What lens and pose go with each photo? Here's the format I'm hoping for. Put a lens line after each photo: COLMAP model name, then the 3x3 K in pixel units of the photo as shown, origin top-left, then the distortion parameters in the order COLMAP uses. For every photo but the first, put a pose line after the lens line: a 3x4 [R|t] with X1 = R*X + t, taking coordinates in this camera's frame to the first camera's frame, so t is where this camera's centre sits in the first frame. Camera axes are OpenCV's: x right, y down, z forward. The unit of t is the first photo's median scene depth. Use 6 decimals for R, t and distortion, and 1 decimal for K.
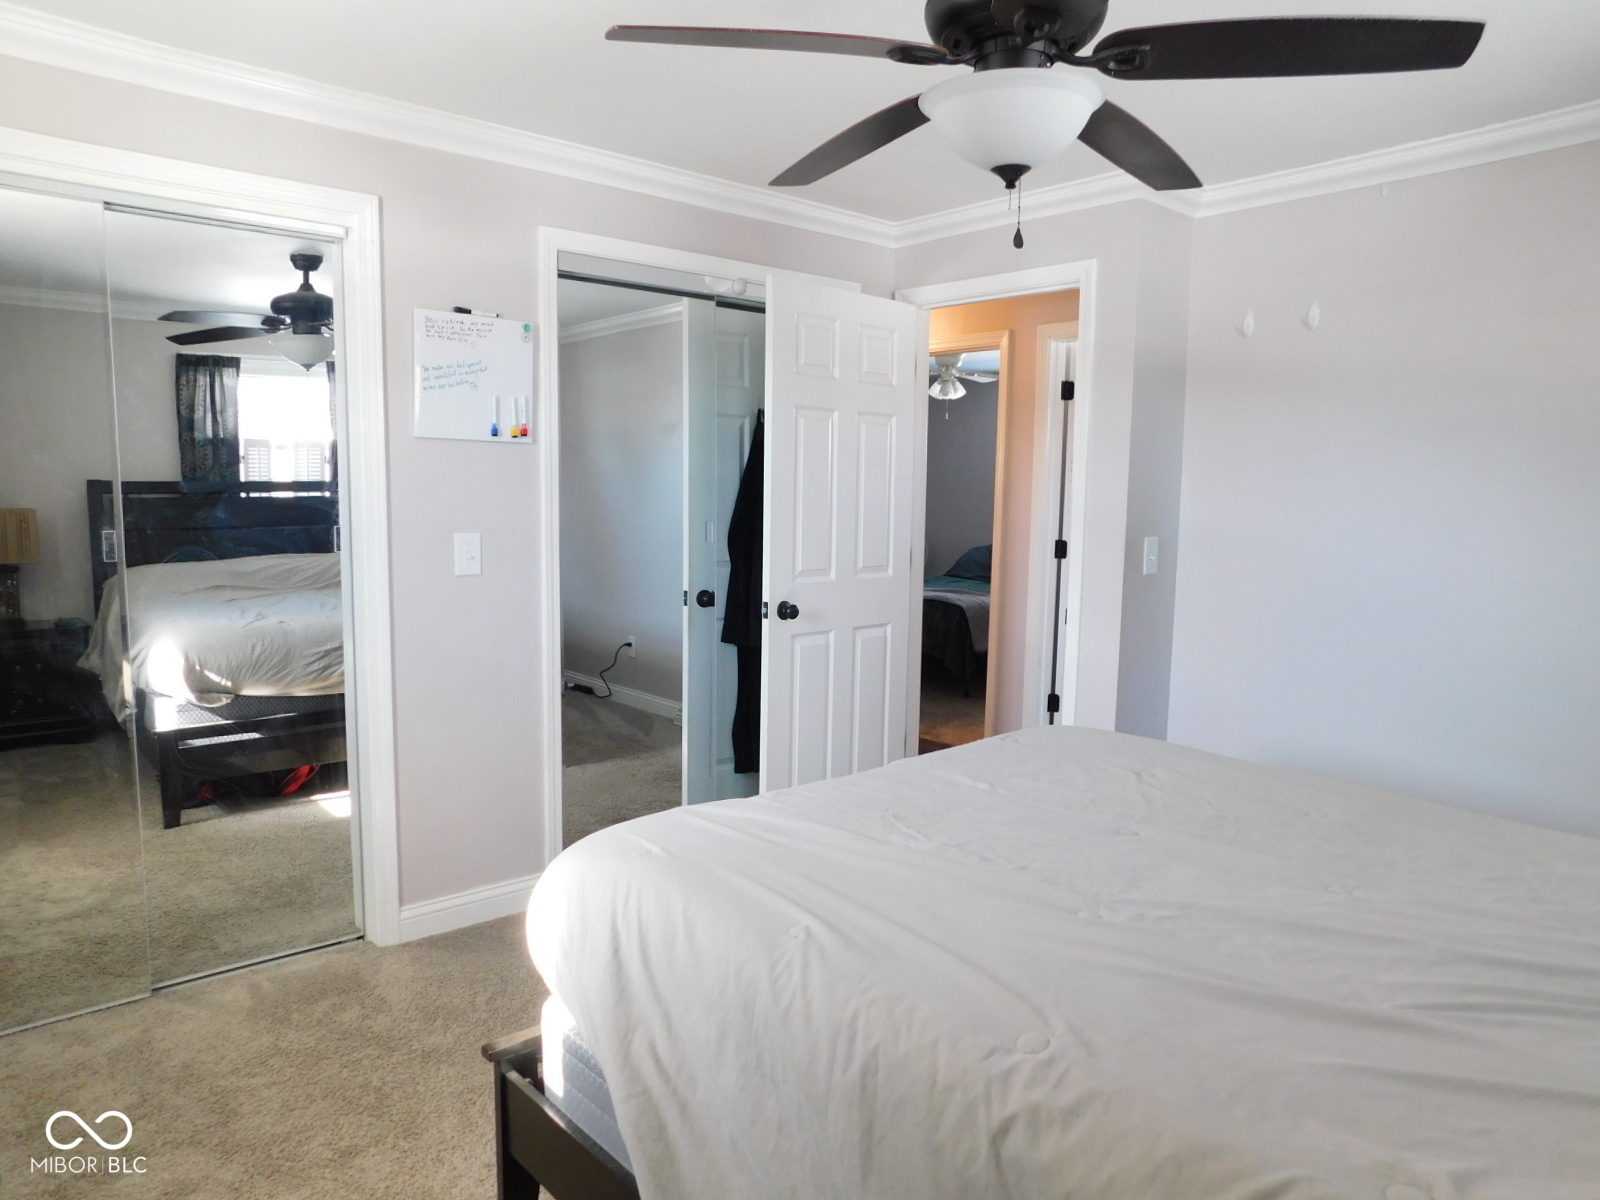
lens RADIAL K [[1064.1, 0, 795.7], [0, 1064.1, 604.2], [0, 0, 1]] dist [-0.069826, 0.040745]
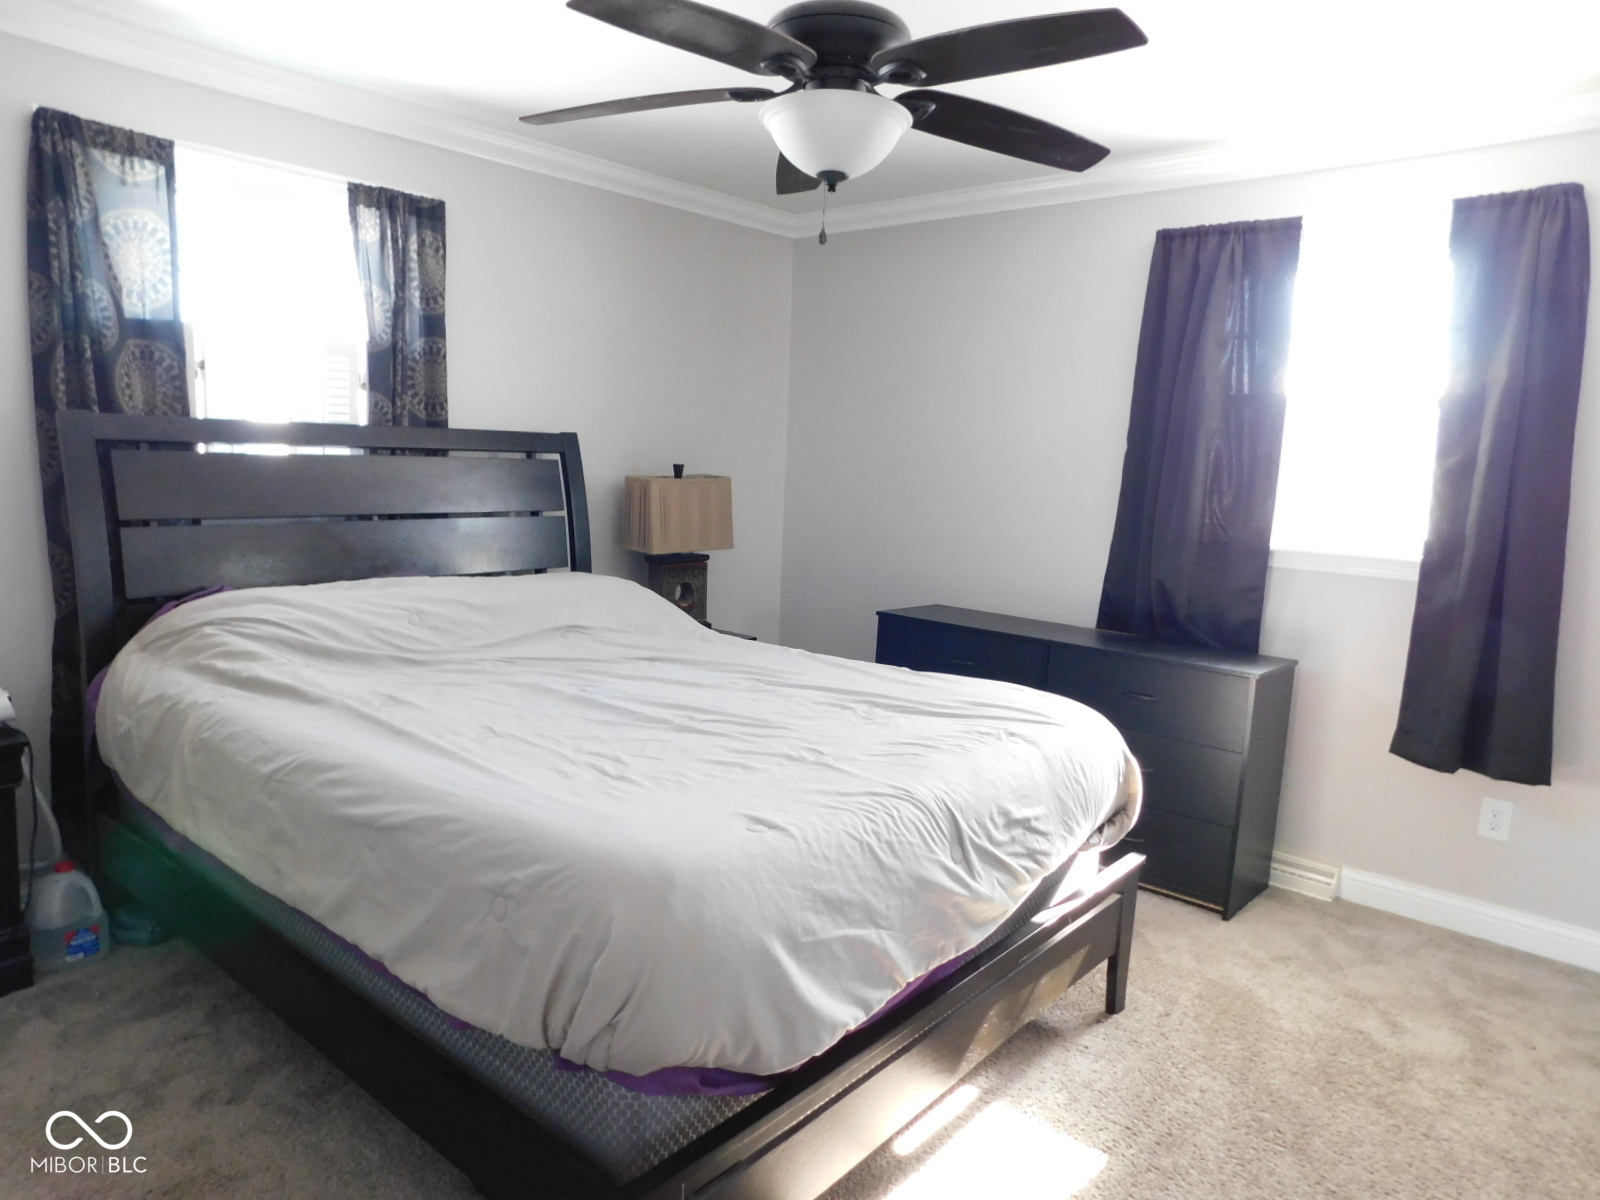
lens RADIAL K [[1064.1, 0, 795.7], [0, 1064.1, 604.2], [0, 0, 1]] dist [-0.069826, 0.040745]
pose [[0.999362, 0.028289, -0.021817, -0.233793], [-0.027515, 0.999009, 0.034987, -0.056502], [0.022785, -0.034365, 0.999150, 0.516745]]
